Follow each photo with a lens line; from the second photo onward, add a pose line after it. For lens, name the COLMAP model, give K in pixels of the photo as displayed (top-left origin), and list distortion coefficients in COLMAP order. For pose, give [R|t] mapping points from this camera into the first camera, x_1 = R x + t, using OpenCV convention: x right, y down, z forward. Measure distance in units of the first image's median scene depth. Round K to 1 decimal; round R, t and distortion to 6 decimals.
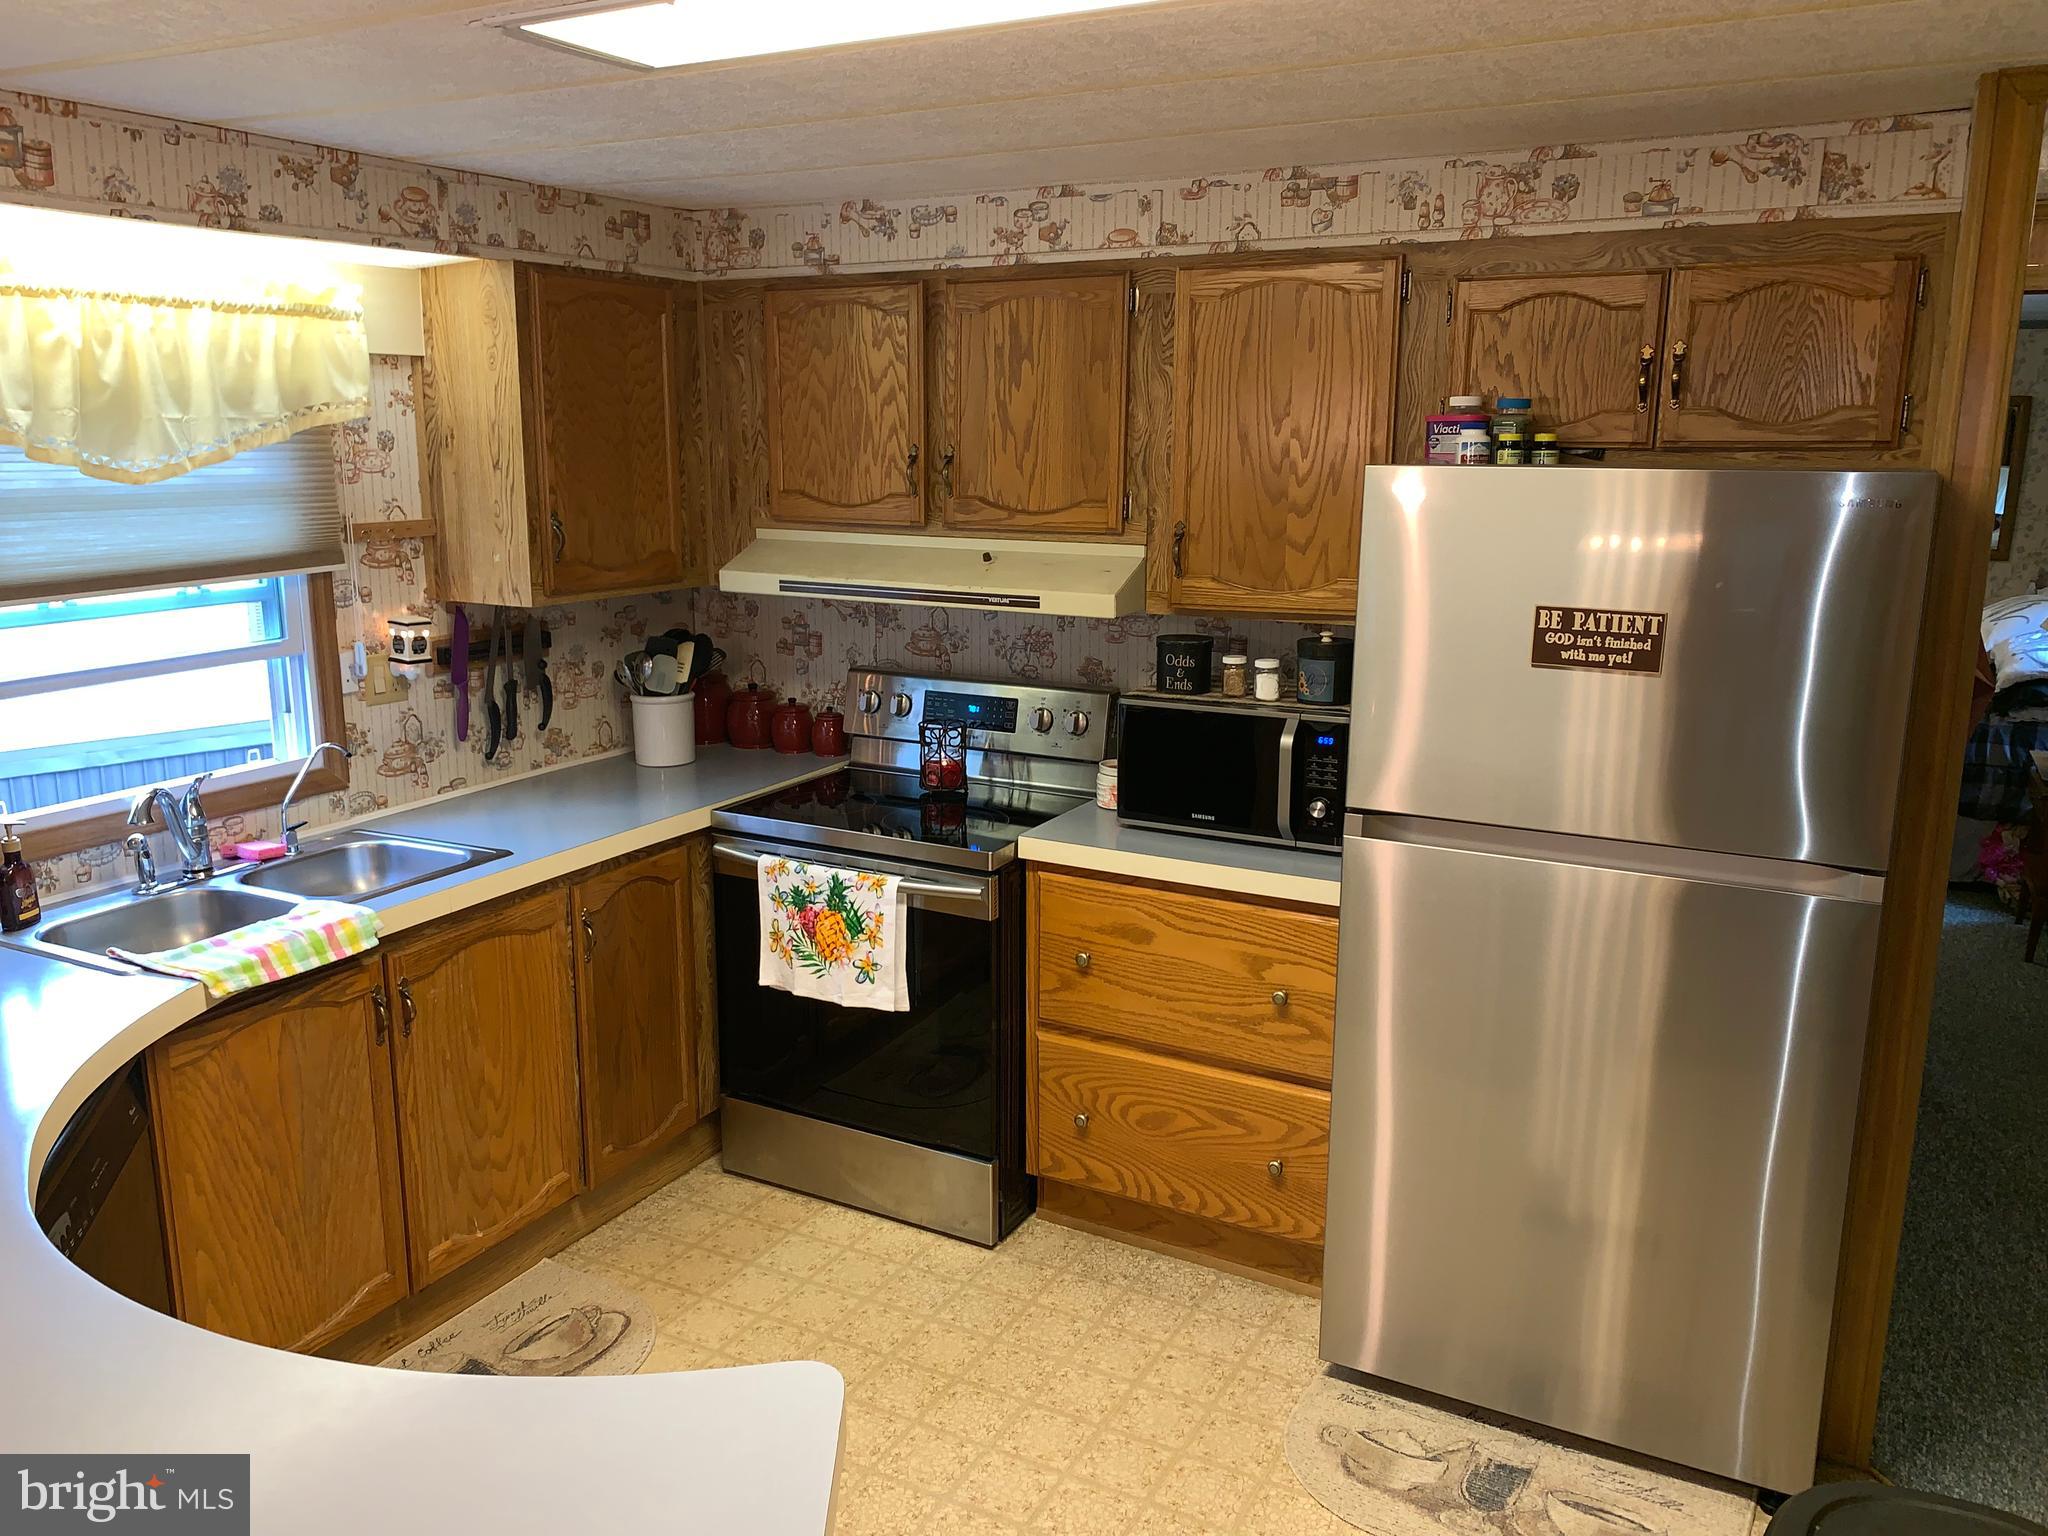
lens RADIAL K [[1541.3, 0, 1009.5], [0, 1541.3, 762.4], [0, 0, 1]] dist [0.023138, -0.023714]
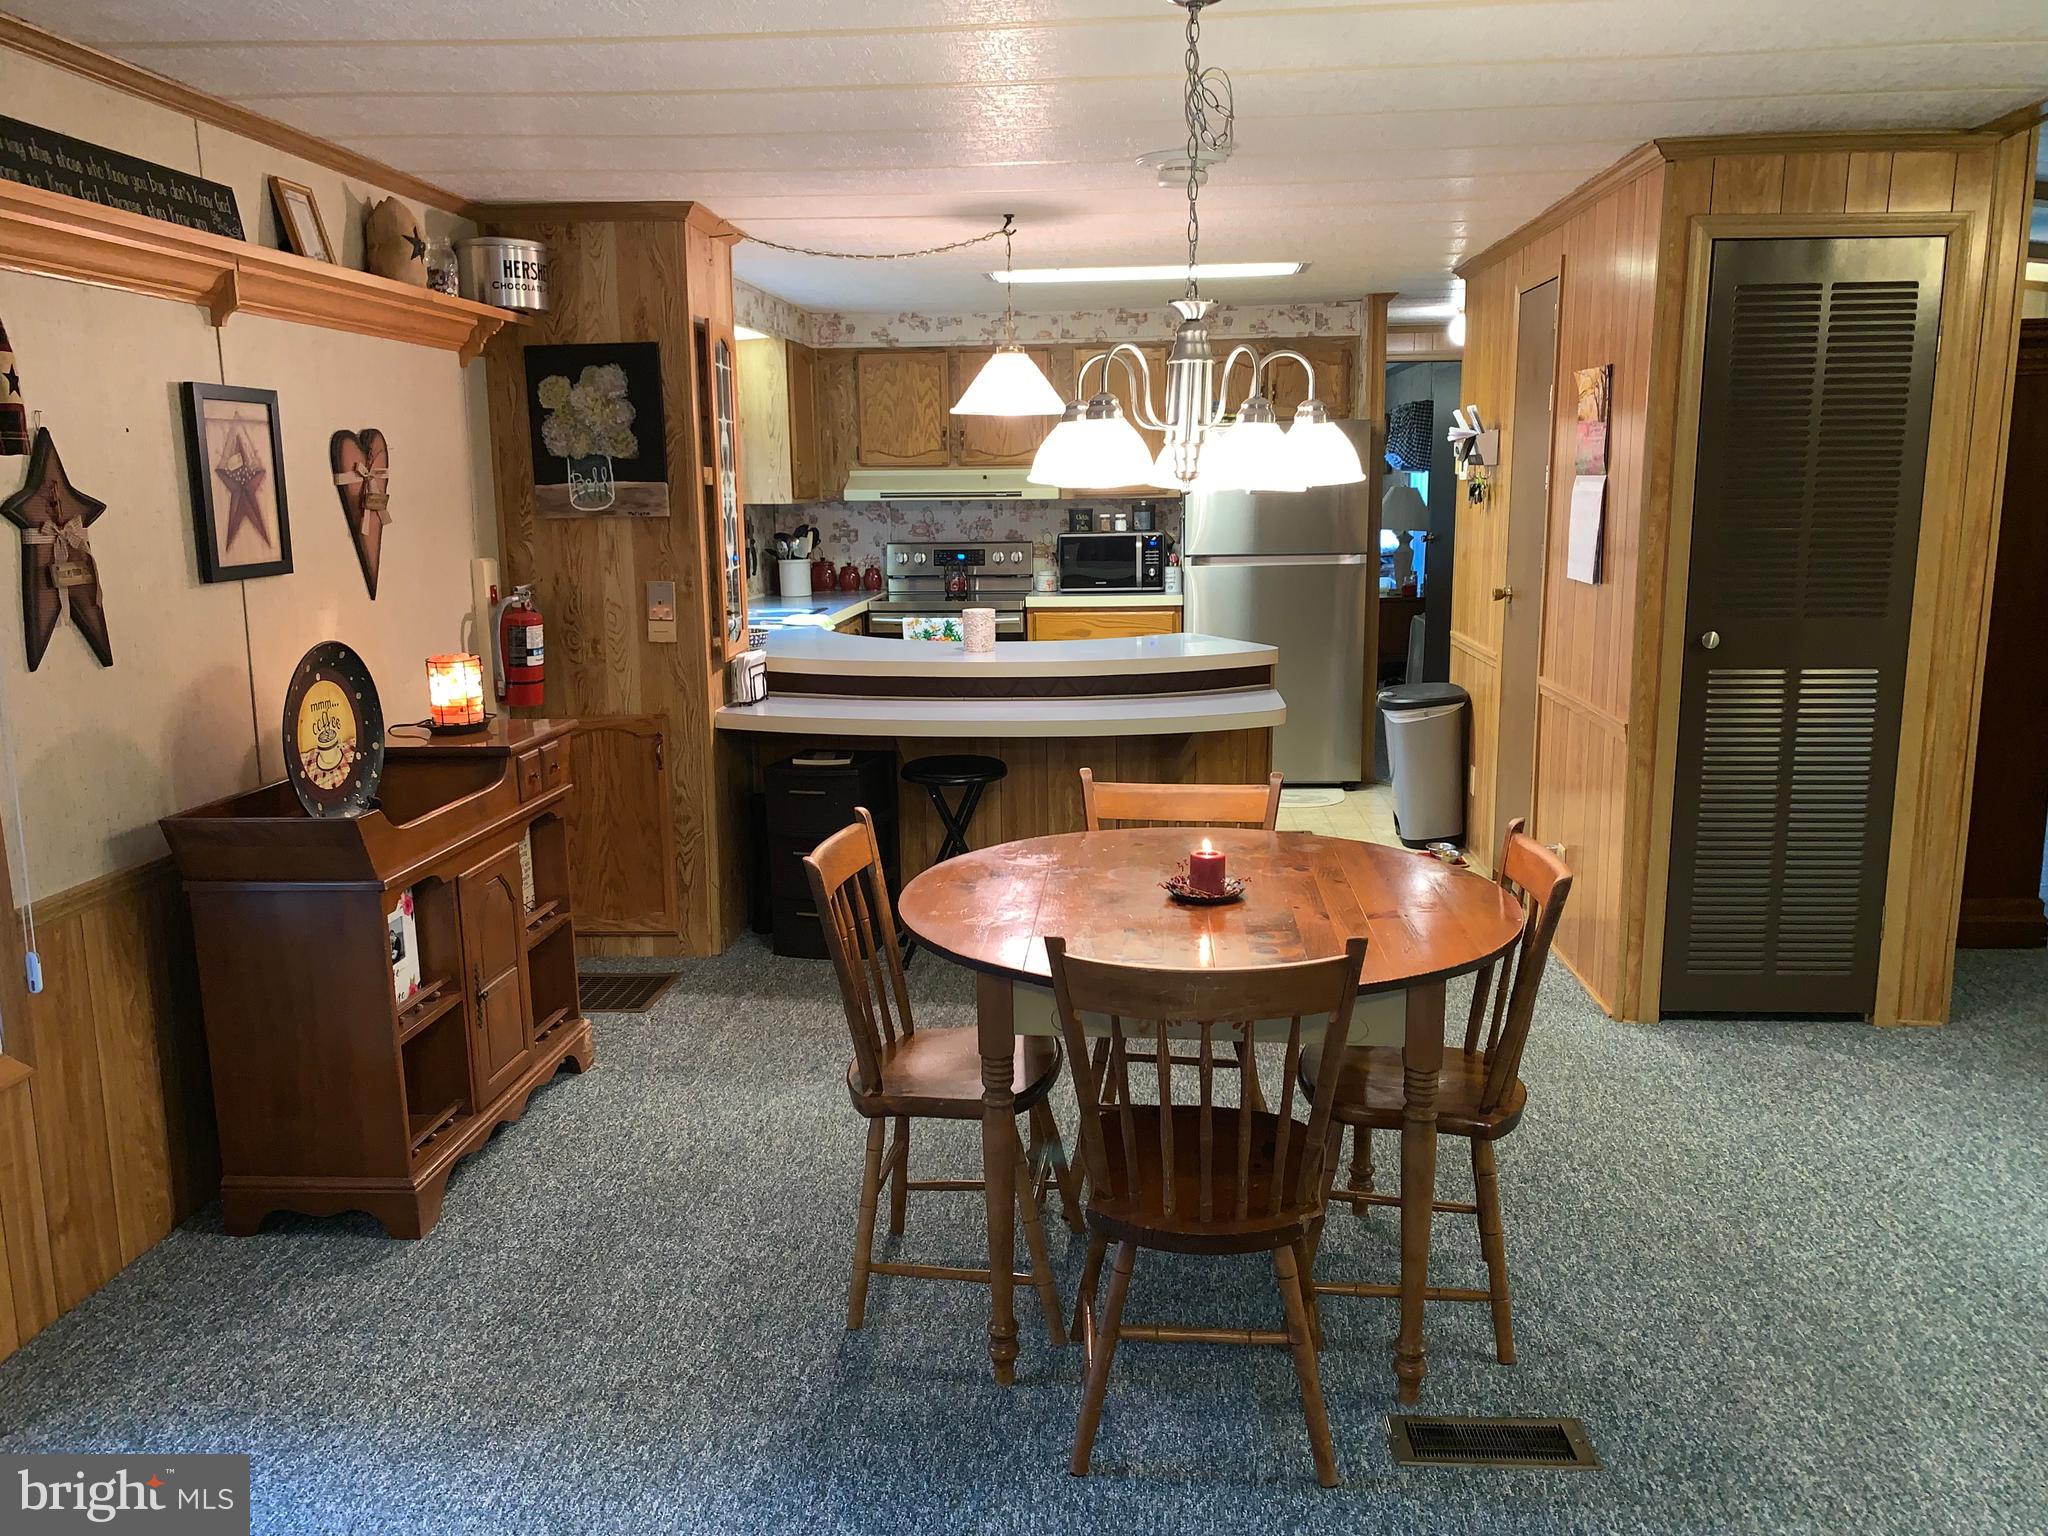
lens RADIAL K [[1541.3, 0, 1026.1], [0, 1541.3, 763.3], [0, 0, 1]] dist [0.023138, -0.023714]
pose [[0.916827, -0.088621, 0.389326, -0.931846], [0.100034, 0.994942, -0.009095, 0.324375], [-0.386551, 0.047284, 0.921055, -1.111521]]
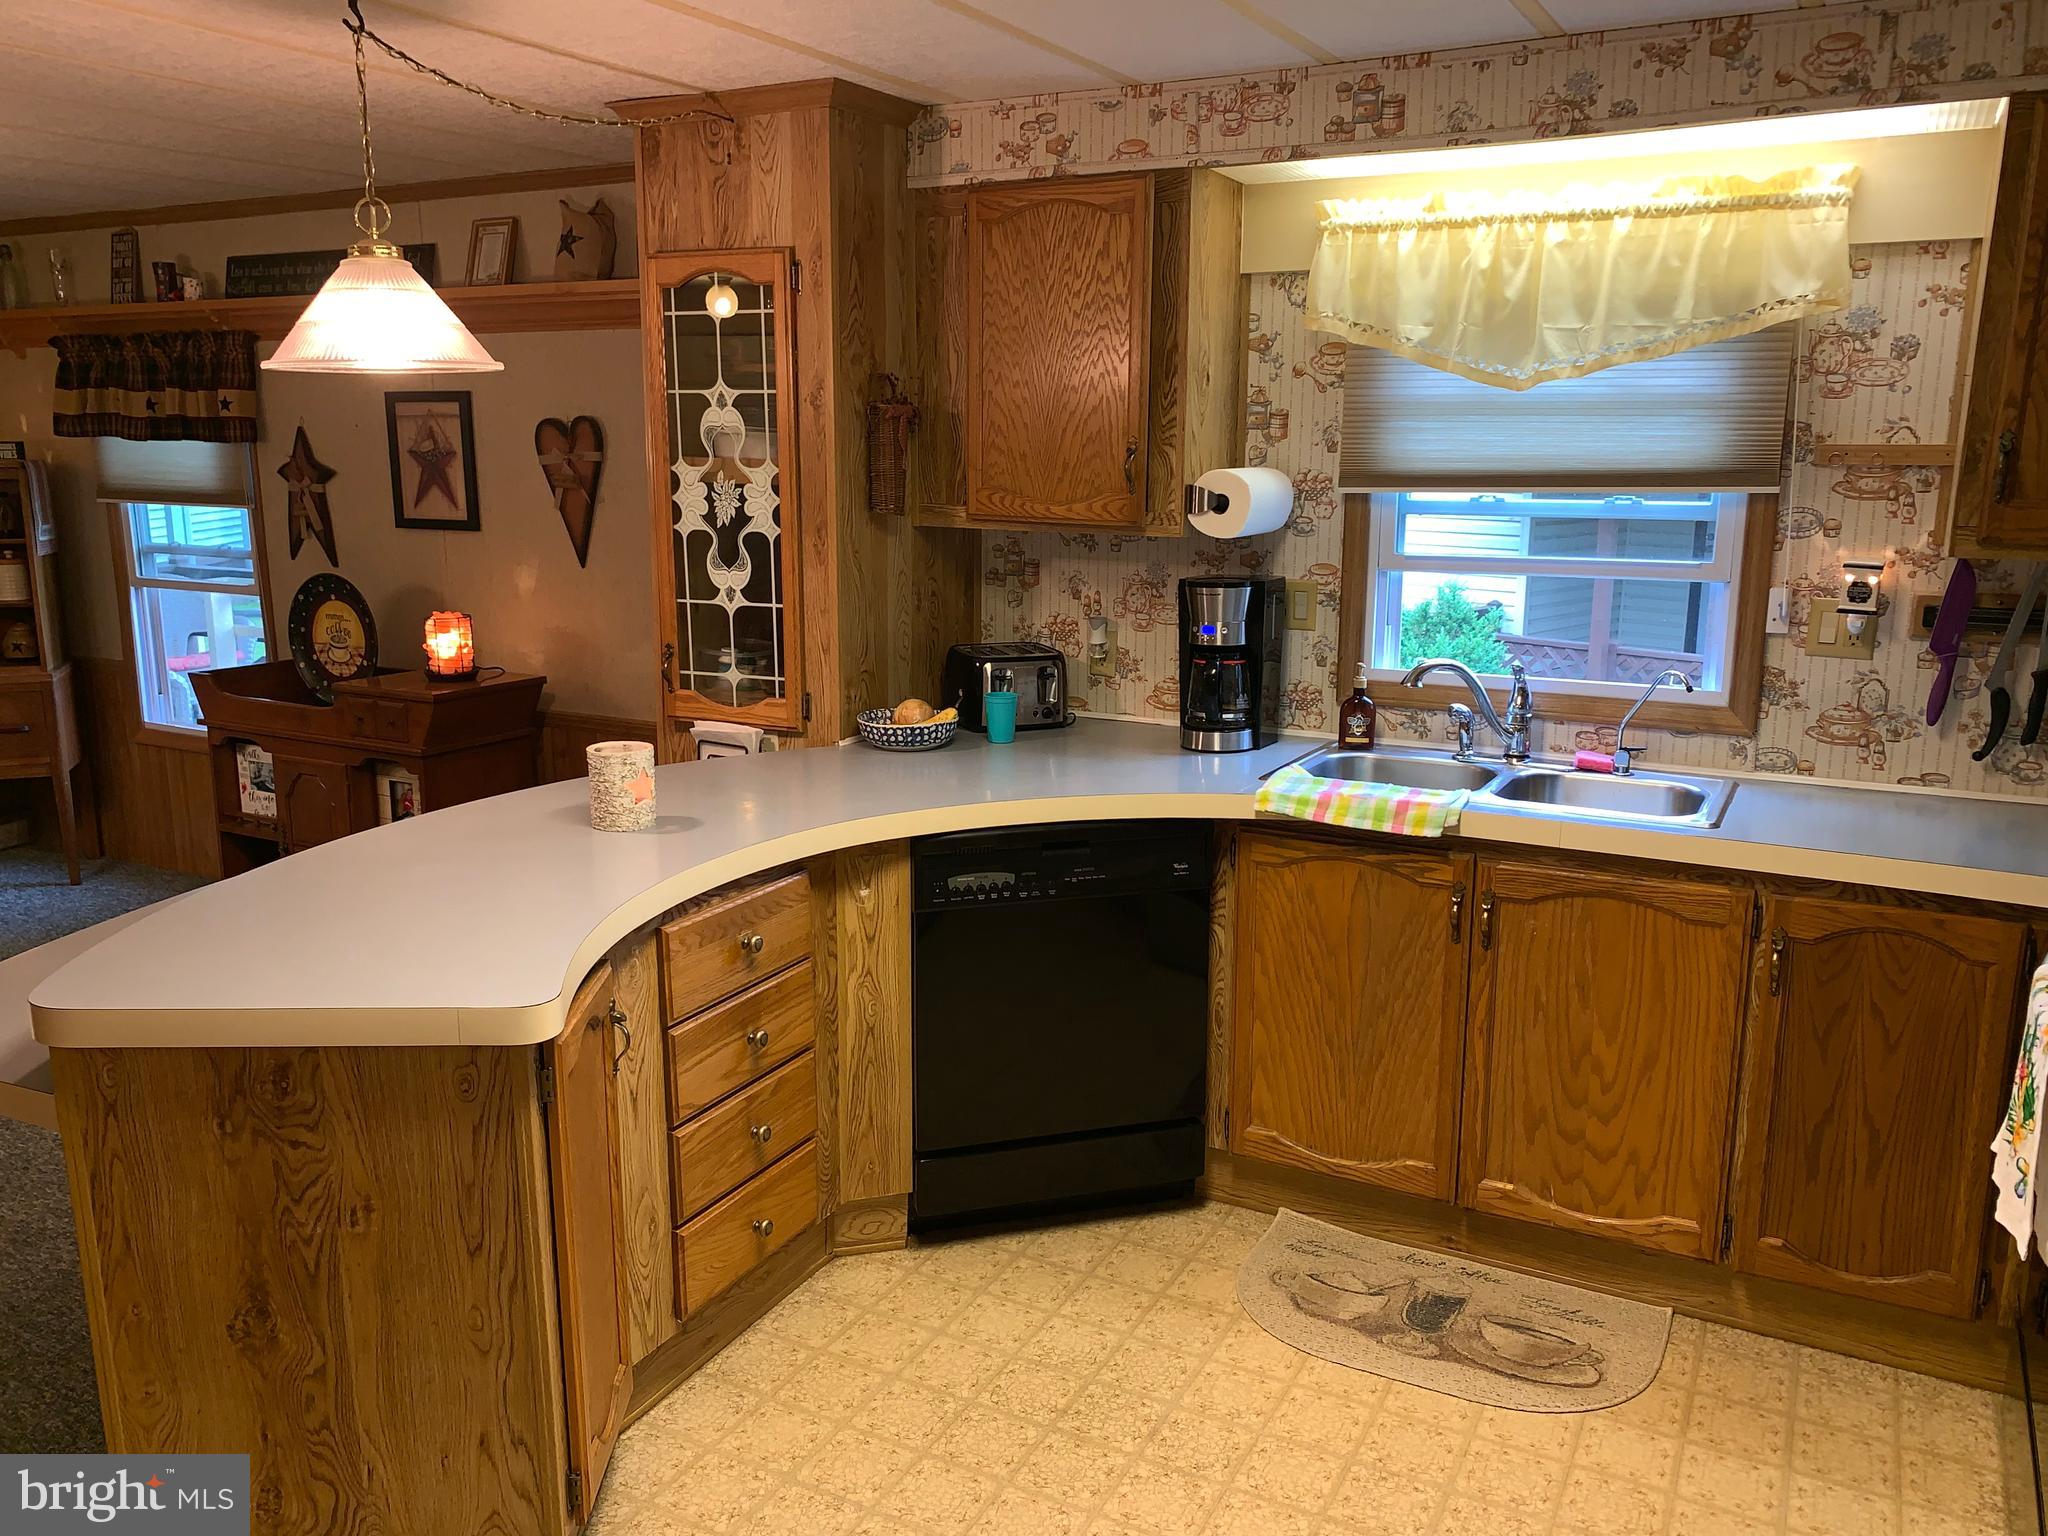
lens RADIAL K [[1541.3, 0, 1010.4], [0, 1541.3, 765.3], [0, 0, 1]] dist [0.023138, -0.023714]
pose [[0.005069, 0.208353, -0.978041, 0.480711], [-0.213491, 0.955729, 0.202493, -0.061037], [0.976932, 0.207776, 0.049326, 0.556427]]
